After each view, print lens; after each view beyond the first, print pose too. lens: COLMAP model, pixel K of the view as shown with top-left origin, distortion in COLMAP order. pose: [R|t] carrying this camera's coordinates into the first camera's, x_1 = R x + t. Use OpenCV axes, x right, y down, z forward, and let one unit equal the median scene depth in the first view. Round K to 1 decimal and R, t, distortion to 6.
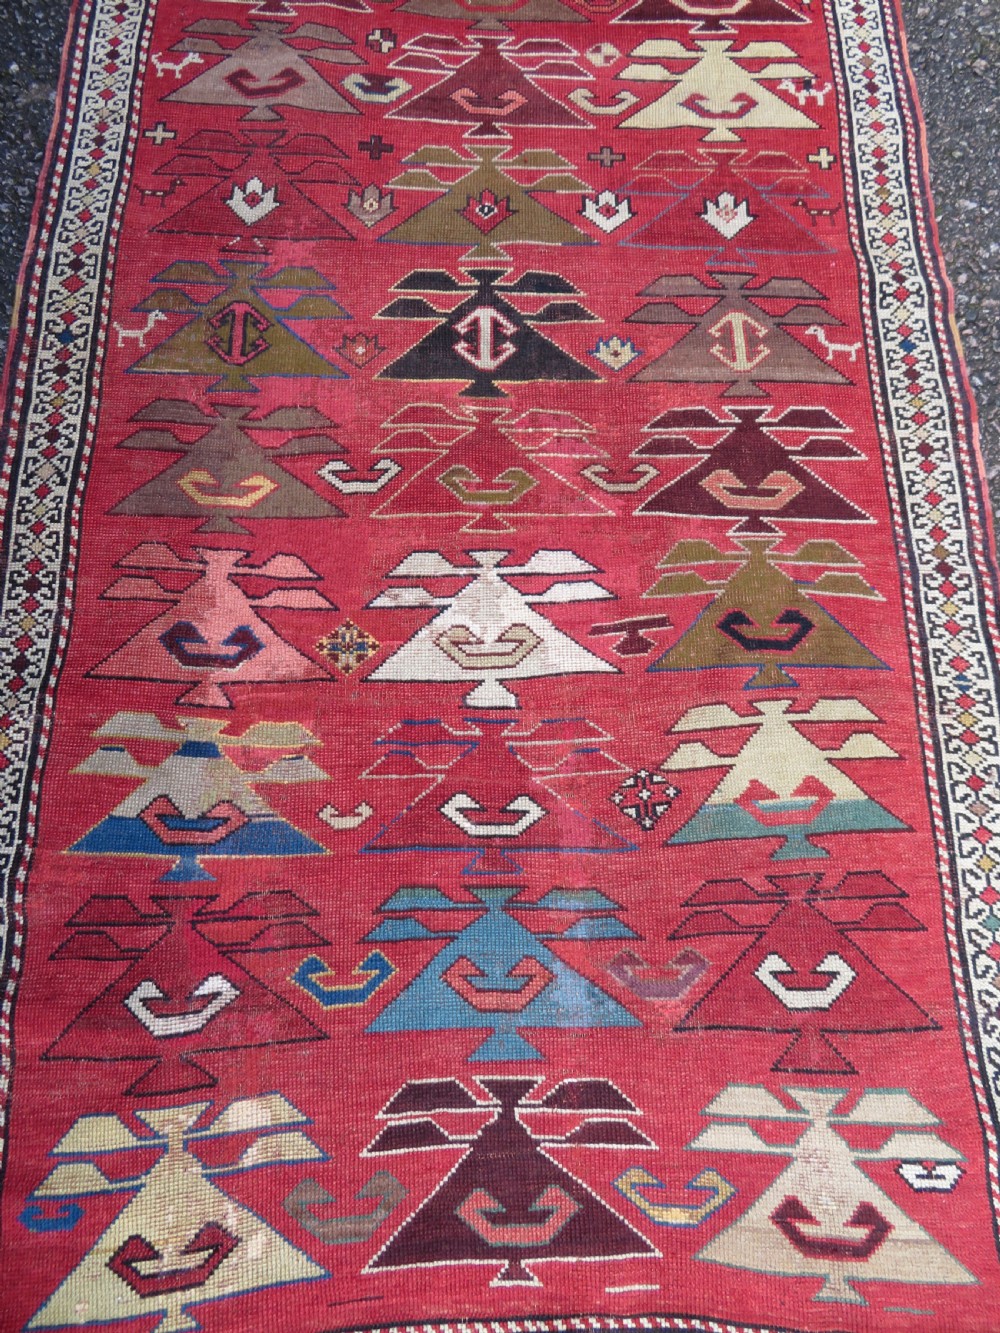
lens RADIAL K [[952.0, 0, 503.4], [0, 952.0, 666.8], [0, 0, 1]] dist [-0.008567, -0.004235]
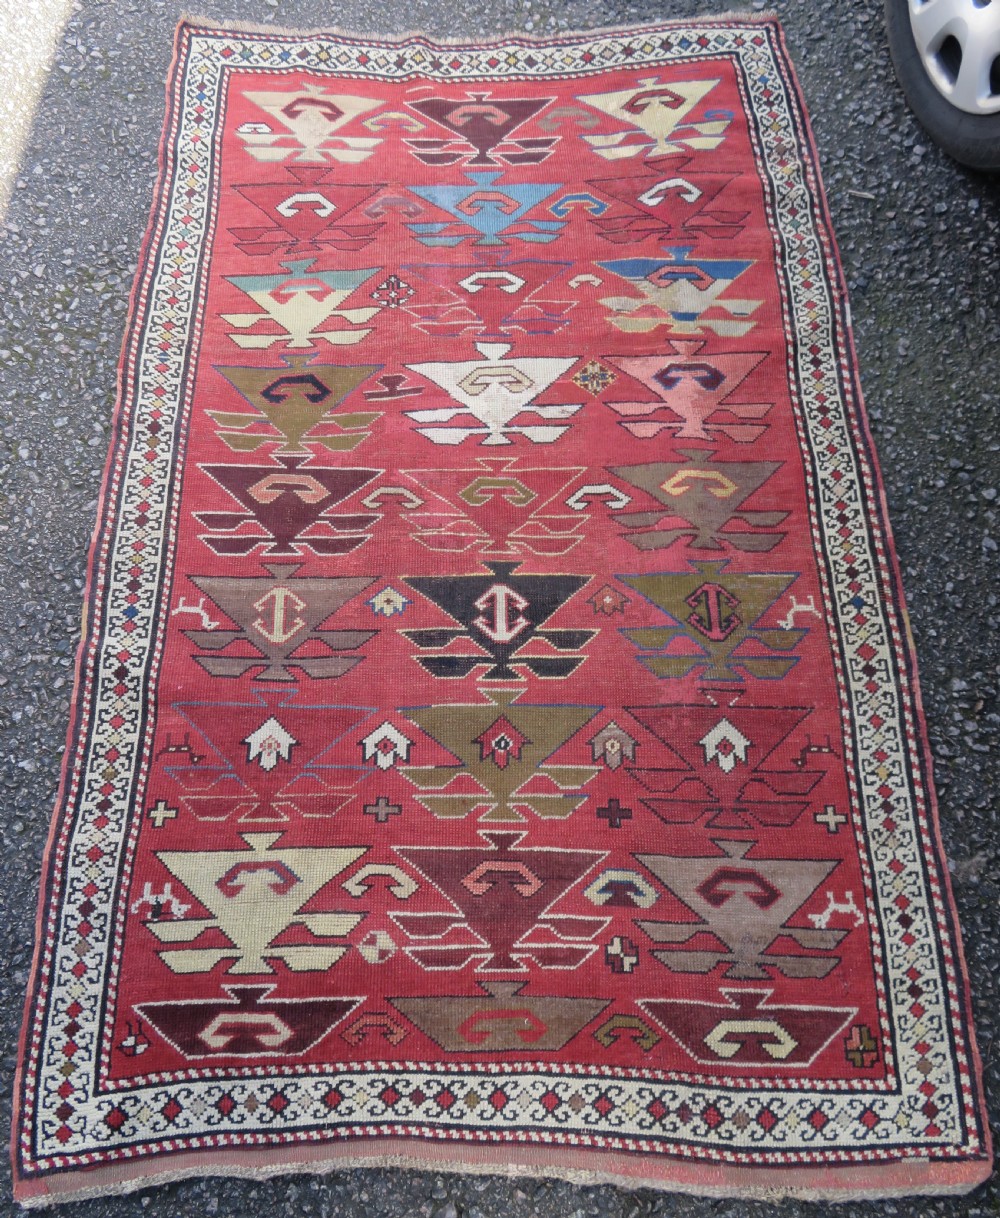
lens RADIAL K [[970.1, 0, 492.9], [0, 970.1, 607.5], [0, 0, 1]] dist [-0.015238, -0.000051]
pose [[-0.999502, -0.007367, -0.030675, 0.029101], [-0.013449, -0.780071, 0.625546, -1.135869], [-0.028537, 0.625647, 0.779584, 0.083894]]
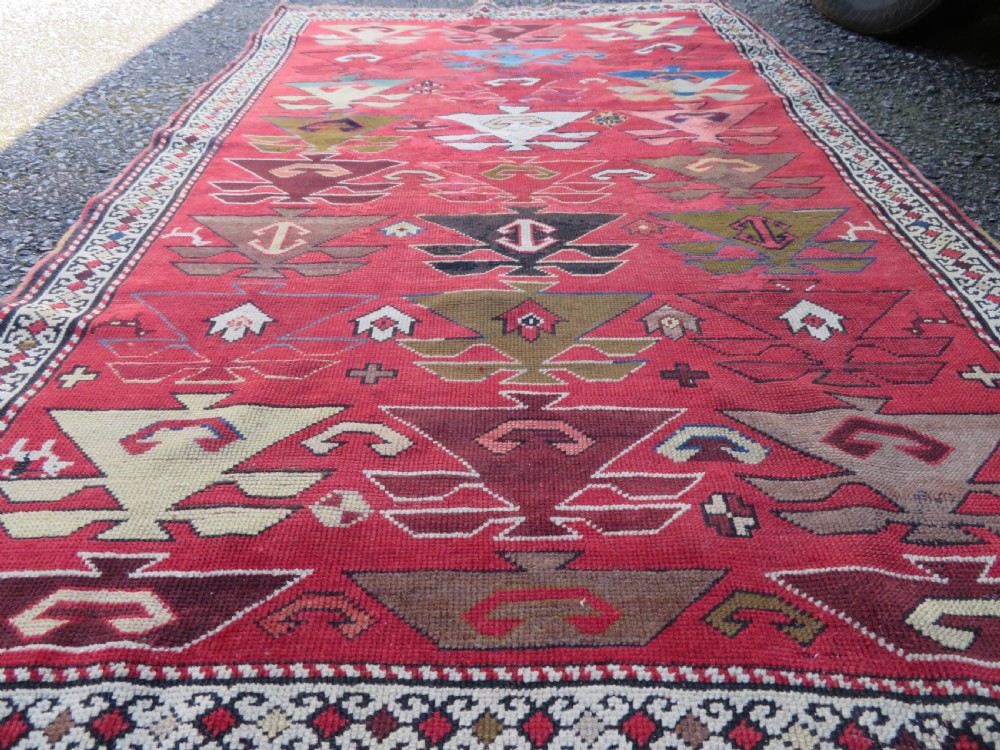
lens RADIAL K [[714.2, 0, 500.0], [0, 714.2, 375.0], [0, 0, 1]] dist [-0.008567, -0.004235]
pose [[-0.999827, -0.015755, -0.009895, 0.015841], [-0.002769, -0.399890, 0.916559, -1.181145], [-0.018397, 0.916428, 0.399777, 0.875389]]
